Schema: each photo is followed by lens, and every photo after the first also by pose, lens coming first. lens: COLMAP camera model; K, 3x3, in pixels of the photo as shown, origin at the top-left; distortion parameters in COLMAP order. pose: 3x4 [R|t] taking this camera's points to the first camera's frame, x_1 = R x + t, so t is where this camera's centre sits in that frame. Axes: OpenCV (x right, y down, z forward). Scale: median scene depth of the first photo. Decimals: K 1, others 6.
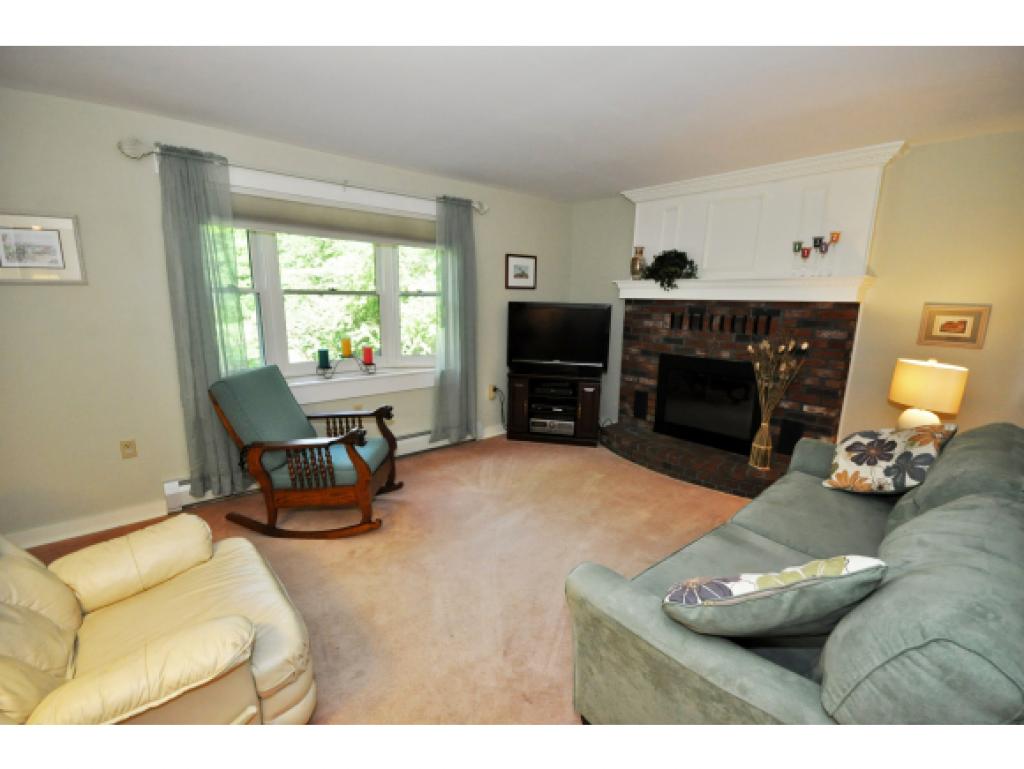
lens RADIAL K [[456.3, 0, 512.0], [0, 456.3, 384.5], [0, 0, 1]] dist [0.035572, 0.000183]
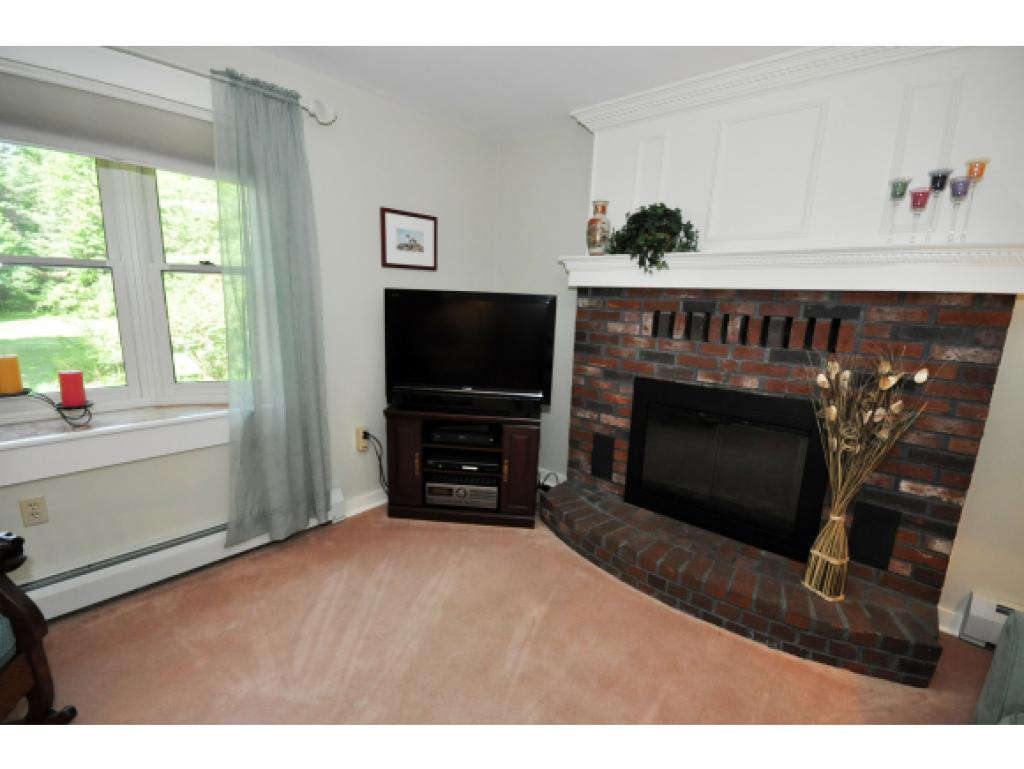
lens RADIAL K [[476.9, 0, 502.8], [0, 476.9, 385.3], [0, 0, 1]] dist [0.019785, -0.000219]
pose [[0.993501, -0.005823, 0.113678, 0.076853], [0.005885, 0.999983, -0.000207, -0.058360], [-0.113675, 0.000875, 0.993518, 0.393666]]
